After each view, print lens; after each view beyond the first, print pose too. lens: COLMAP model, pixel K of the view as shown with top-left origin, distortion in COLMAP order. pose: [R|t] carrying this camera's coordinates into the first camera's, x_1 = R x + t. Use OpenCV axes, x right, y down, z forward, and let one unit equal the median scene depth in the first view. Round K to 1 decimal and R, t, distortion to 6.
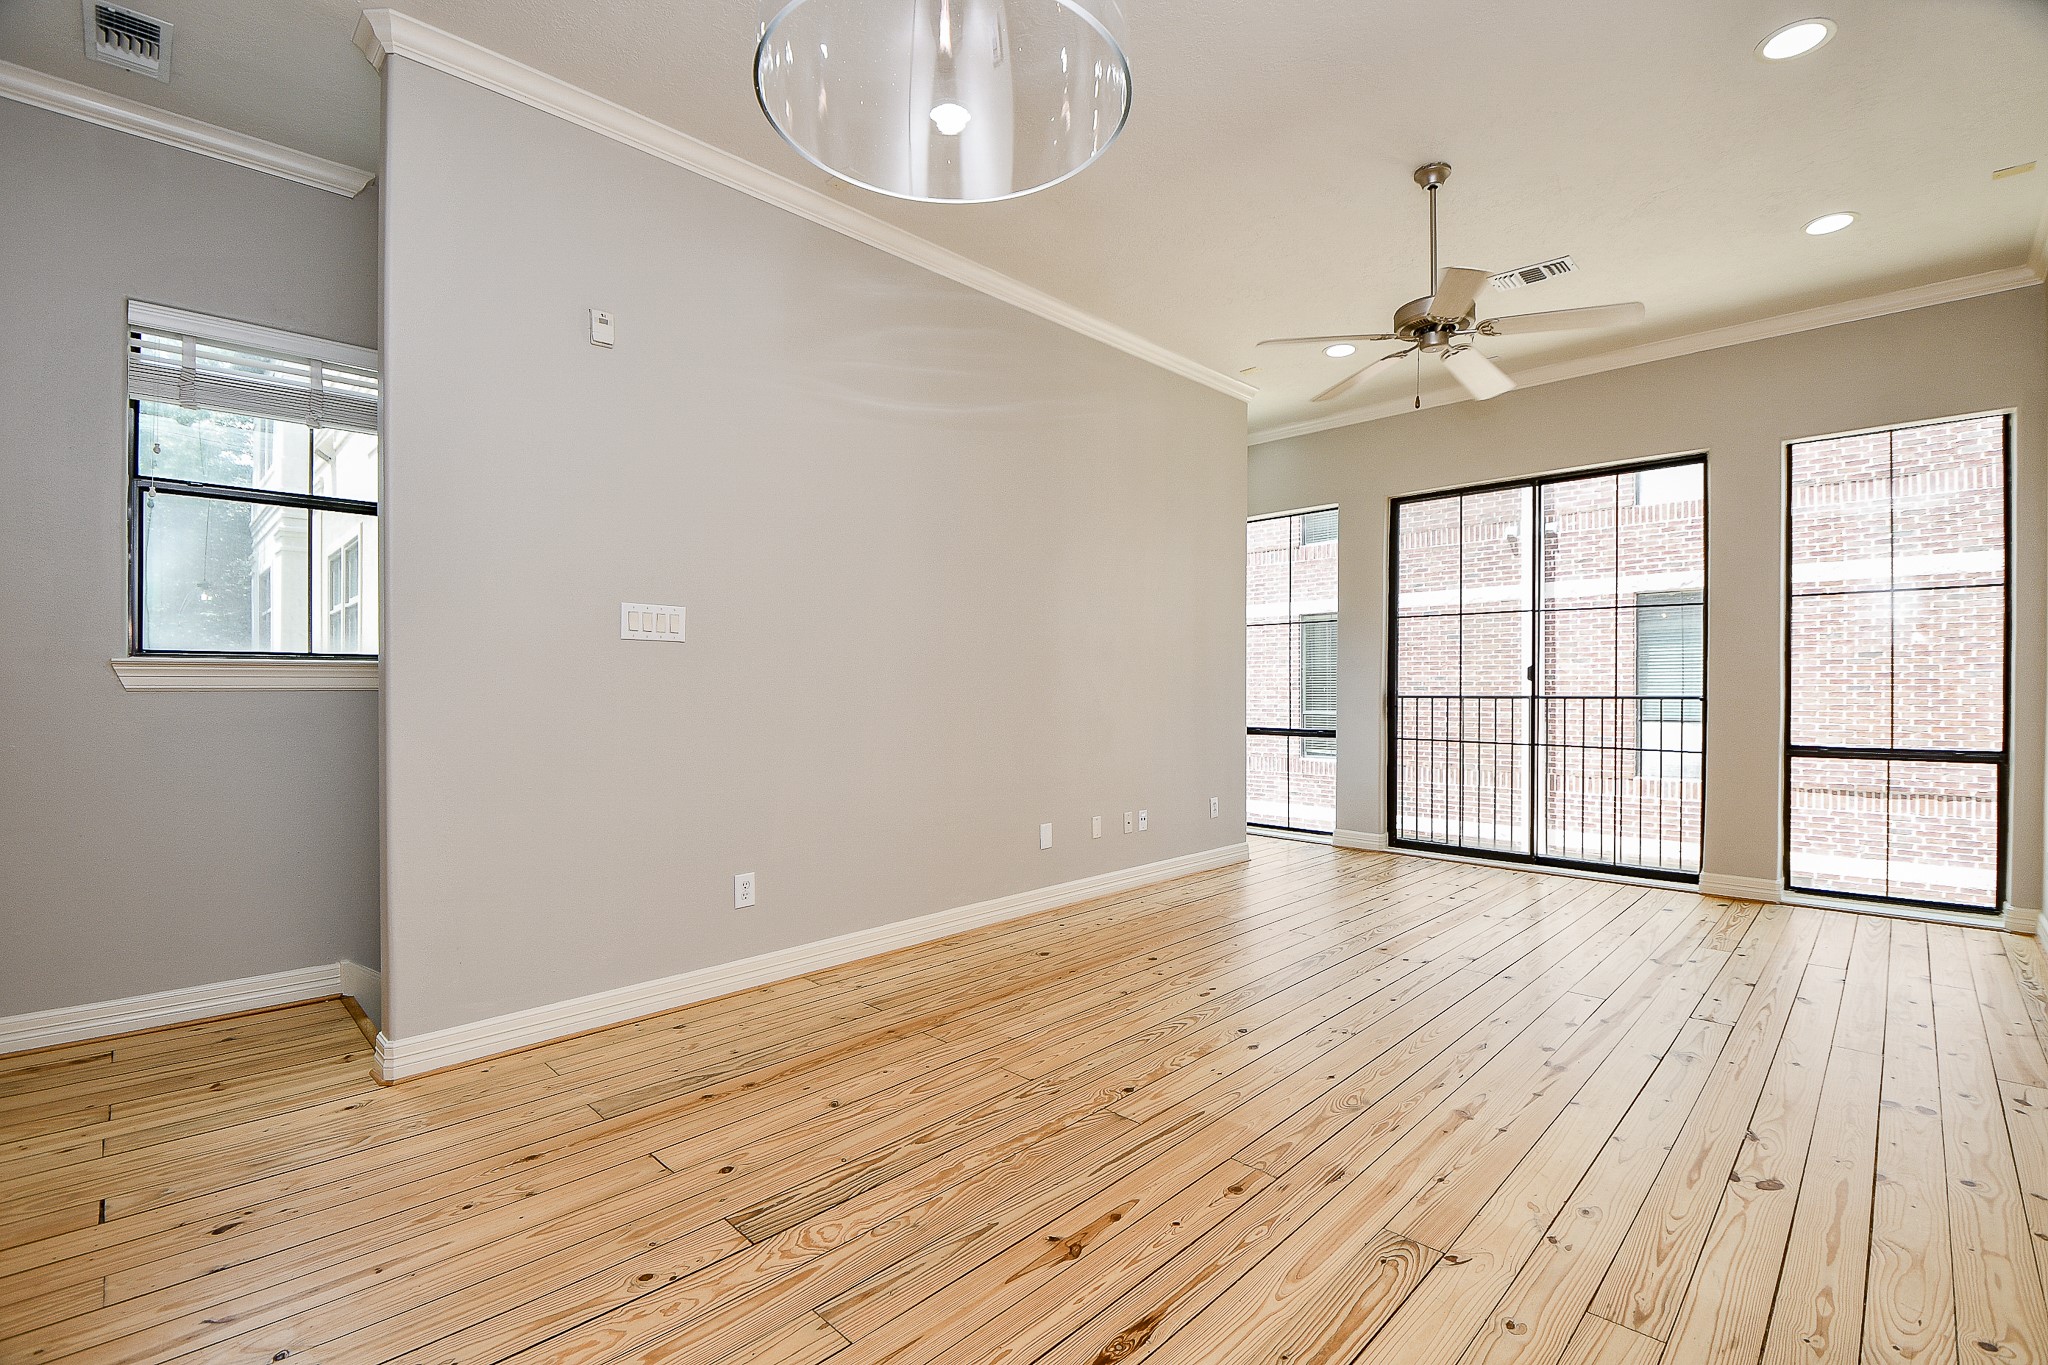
lens RADIAL K [[906.8, 0, 1037.5], [0, 906.8, 693.0], [0, 0, 1]] dist [-0.012922, -0.005824]
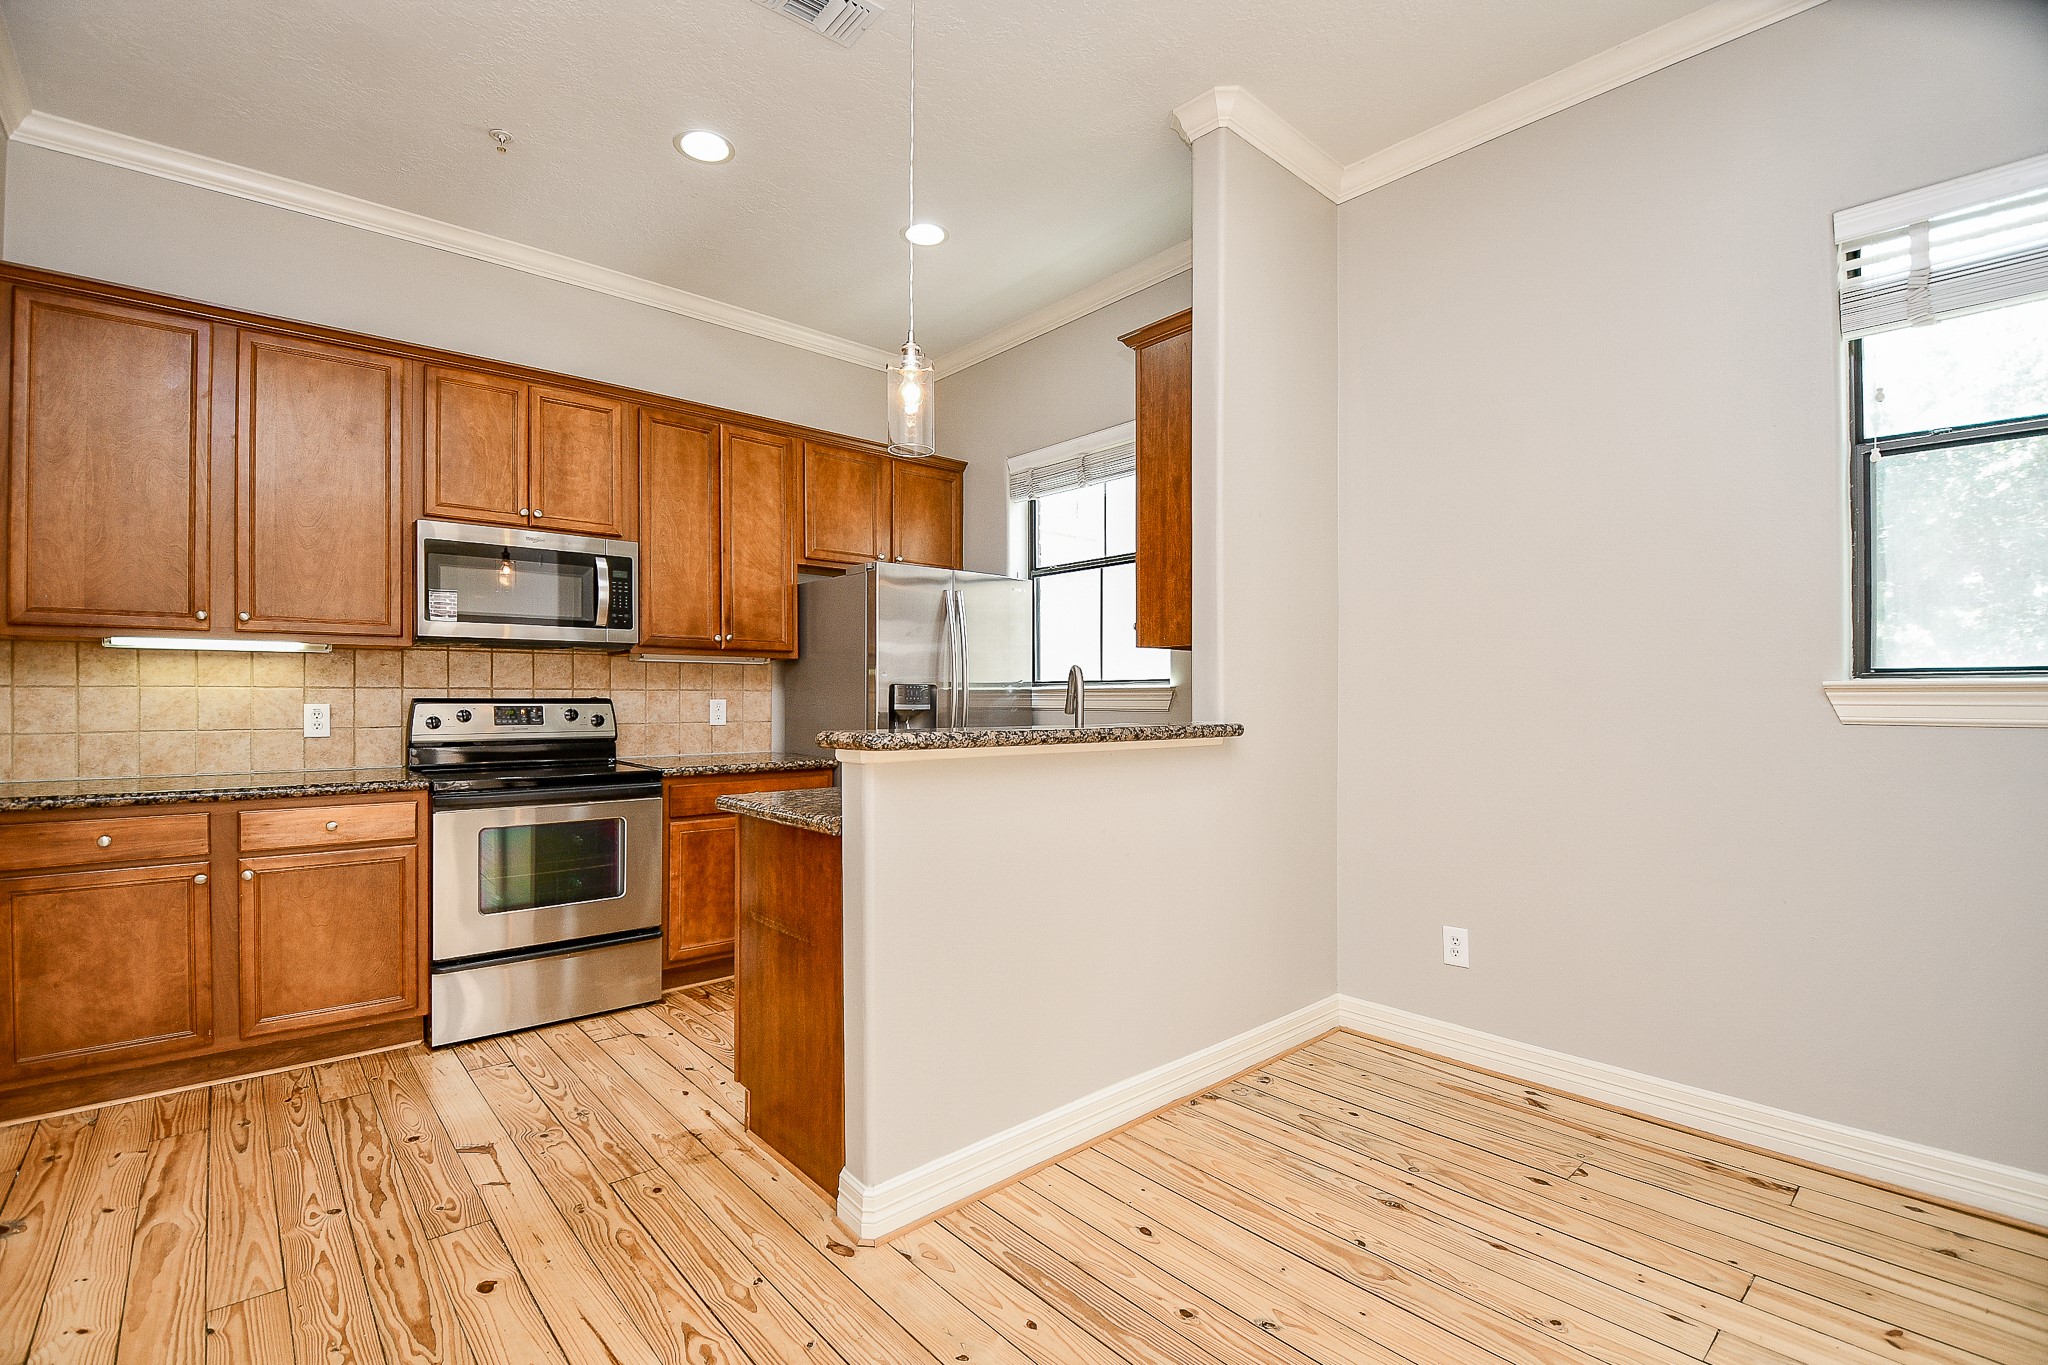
lens RADIAL K [[906.8, 0, 1011.9], [0, 906.8, 697.8], [0, 0, 1]] dist [-0.012922, -0.005824]
pose [[-0.077532, -0.000282, -0.996990, -0.165247], [-0.011431, 0.999934, 0.000606, -0.013496], [0.996924, 0.011444, -0.077530, 0.282330]]
